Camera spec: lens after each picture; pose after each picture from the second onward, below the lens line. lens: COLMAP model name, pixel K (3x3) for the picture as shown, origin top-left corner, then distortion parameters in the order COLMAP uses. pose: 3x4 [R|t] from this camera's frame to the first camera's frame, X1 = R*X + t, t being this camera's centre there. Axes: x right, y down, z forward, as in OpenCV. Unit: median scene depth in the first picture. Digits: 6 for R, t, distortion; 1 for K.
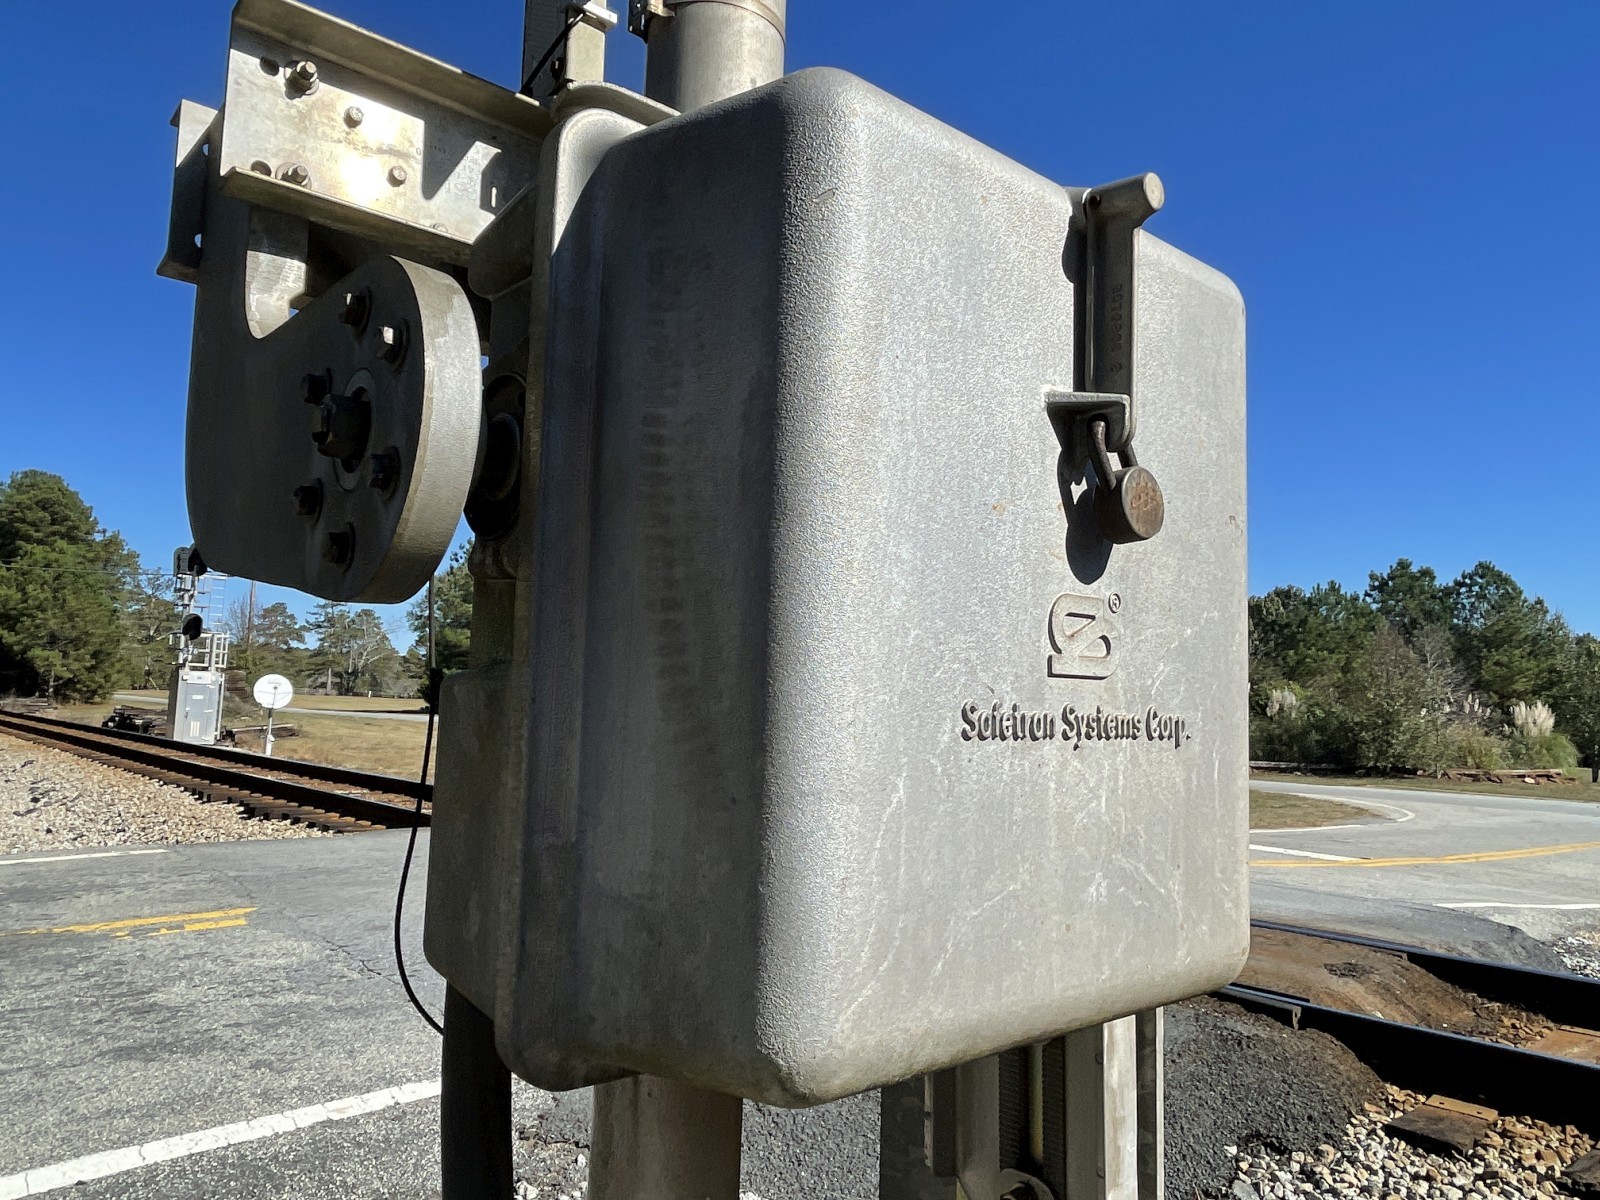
lens RADIAL K [[1108.2, 0, 800.0], [0, 1108.2, 600.0], [0, 0, 1]] dist [-0.004200, -0.000906]
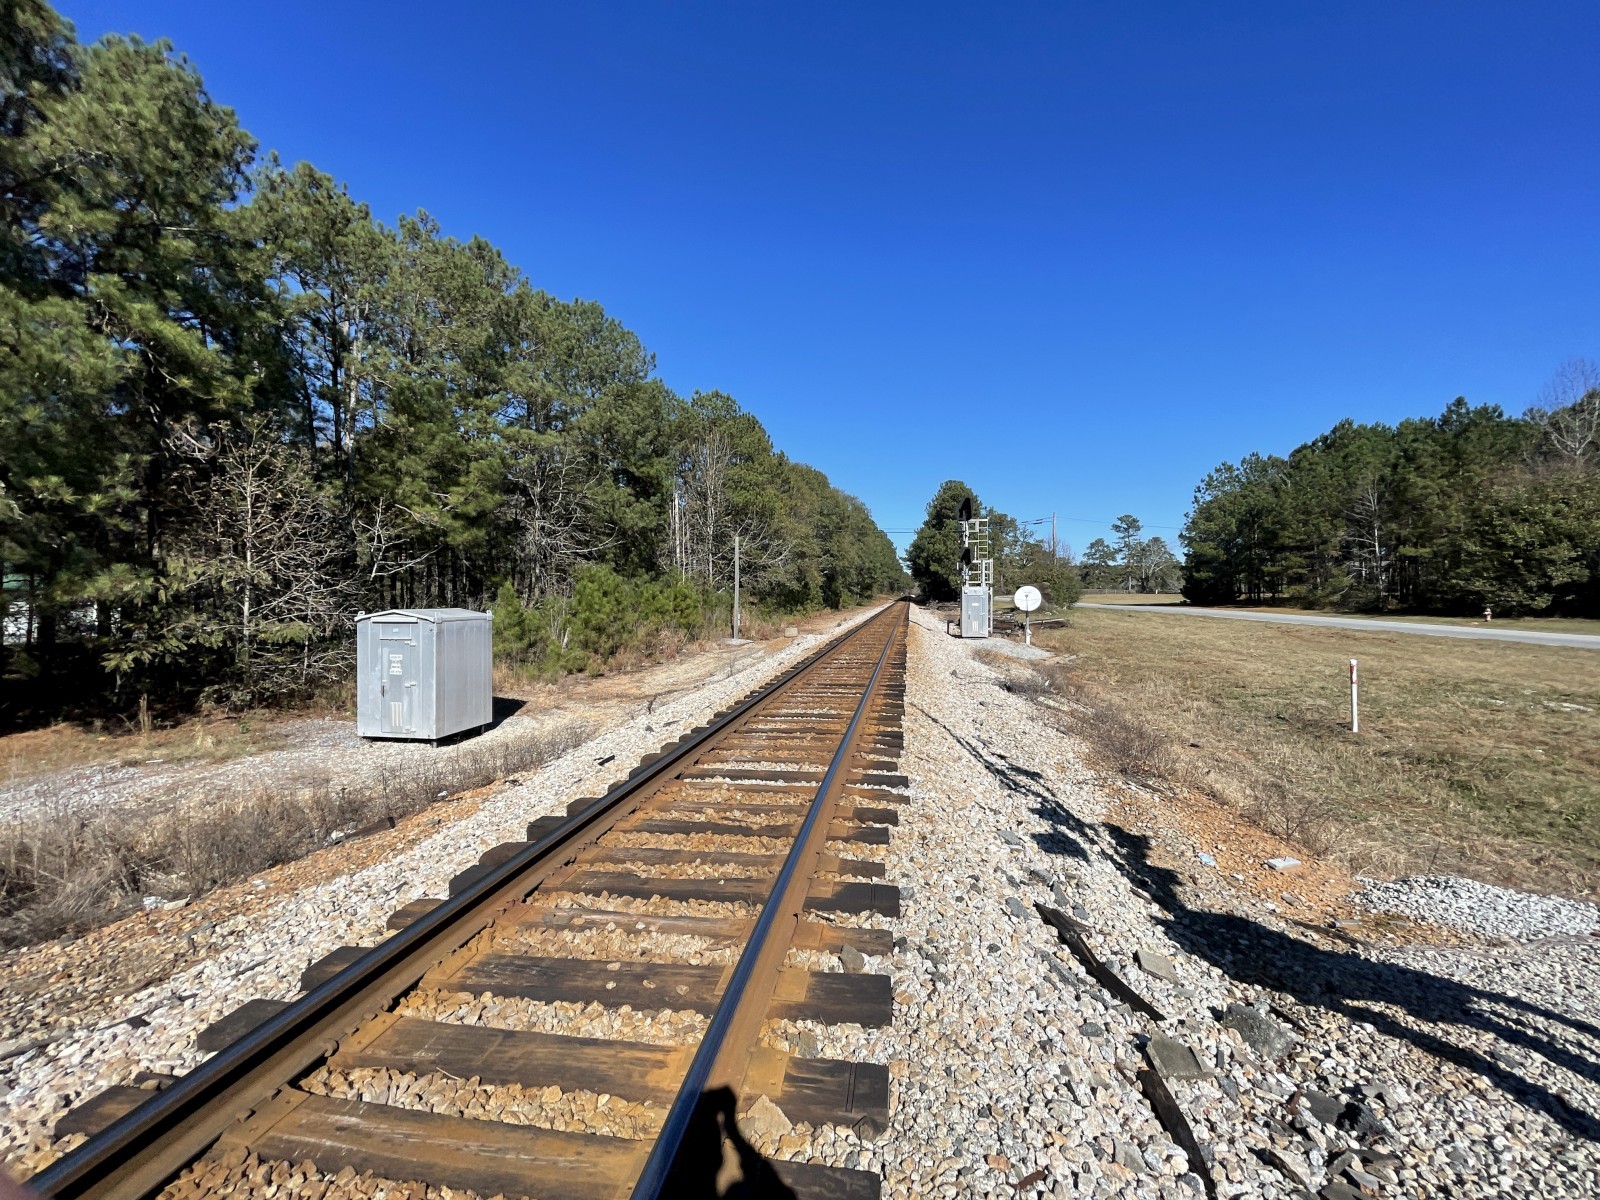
lens RADIAL K [[644.2, 0, 804.1], [0, 644.2, 598.9], [0, 0, 1]] dist [-0.005730, 0.000136]
pose [[0.629073, -0.029518, -0.776785, -0.012722], [0.102621, 0.993686, 0.045346, 0.008322], [0.770543, -0.108240, 0.628131, 0.127868]]
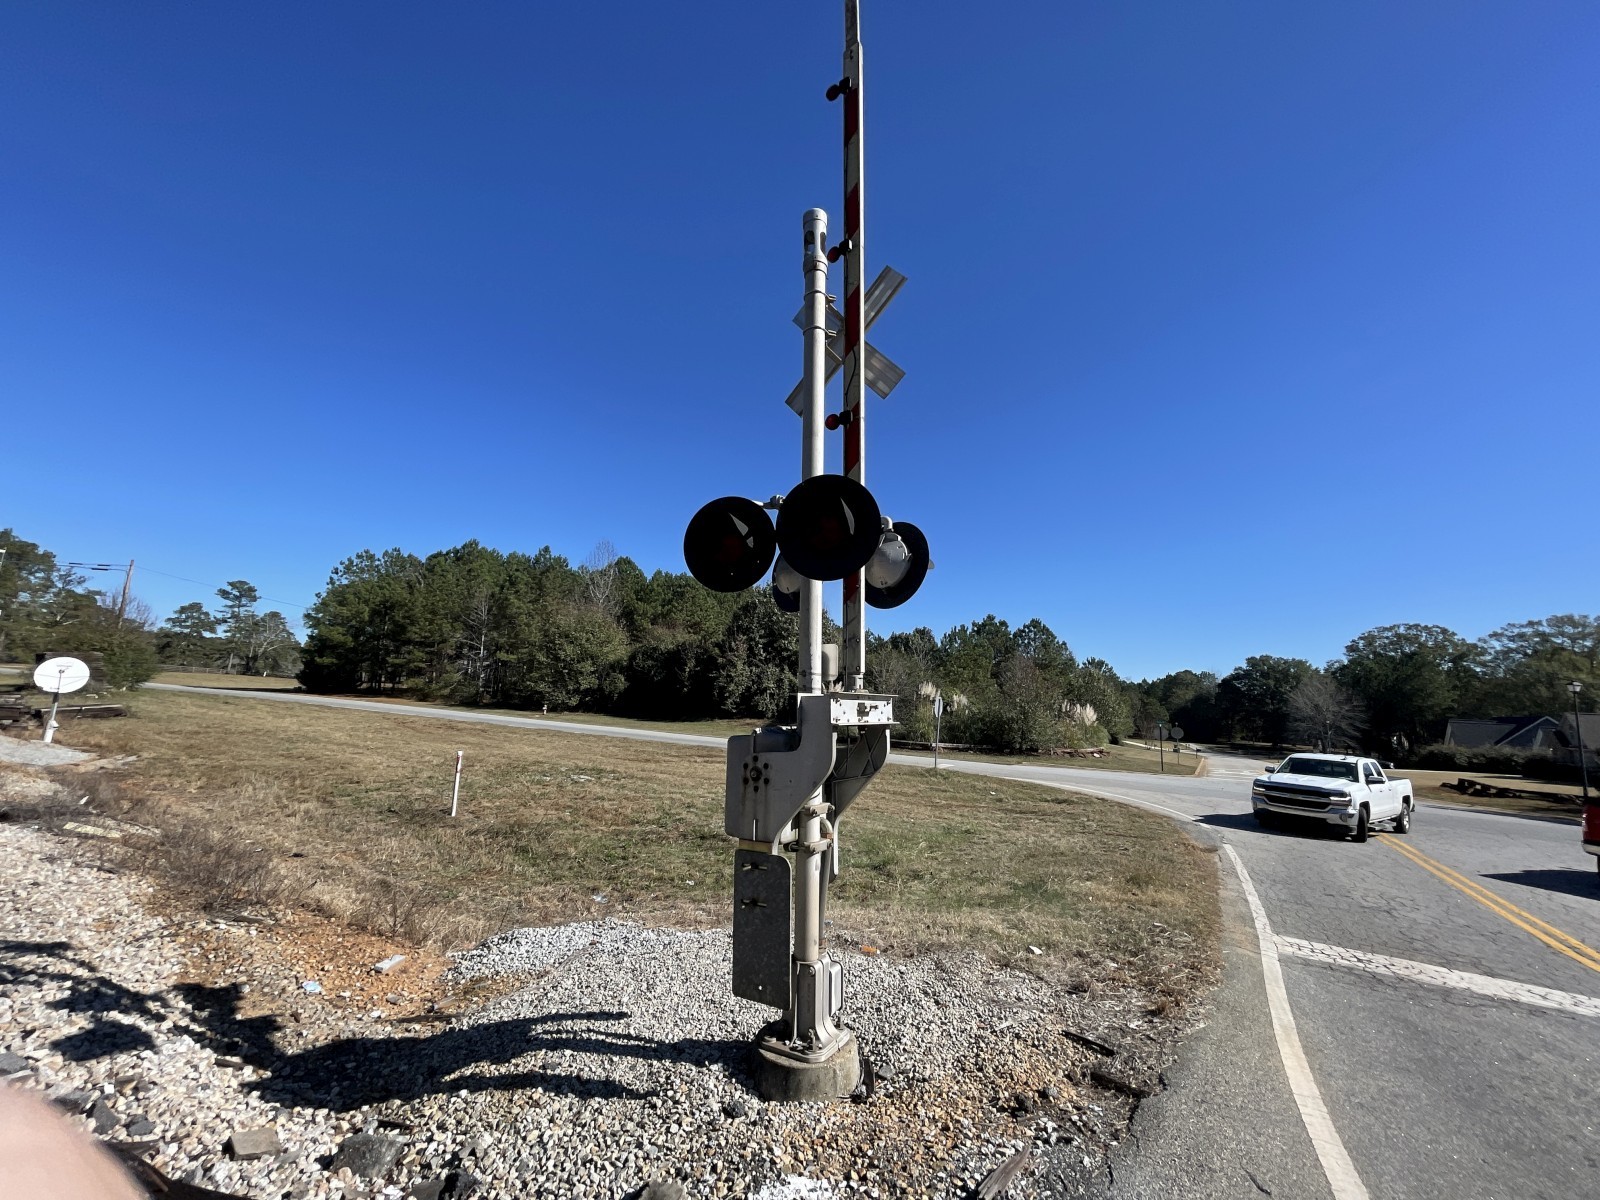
lens RADIAL K [[644.2, 0, 804.1], [0, 644.2, 598.9], [0, 0, 1]] dist [-0.005730, 0.000136]
pose [[0.952086, 0.066051, 0.298612, -0.014792], [-0.052041, 0.997149, -0.054637, 0.006162], [-0.301370, 0.036479, 0.952809, 0.124640]]
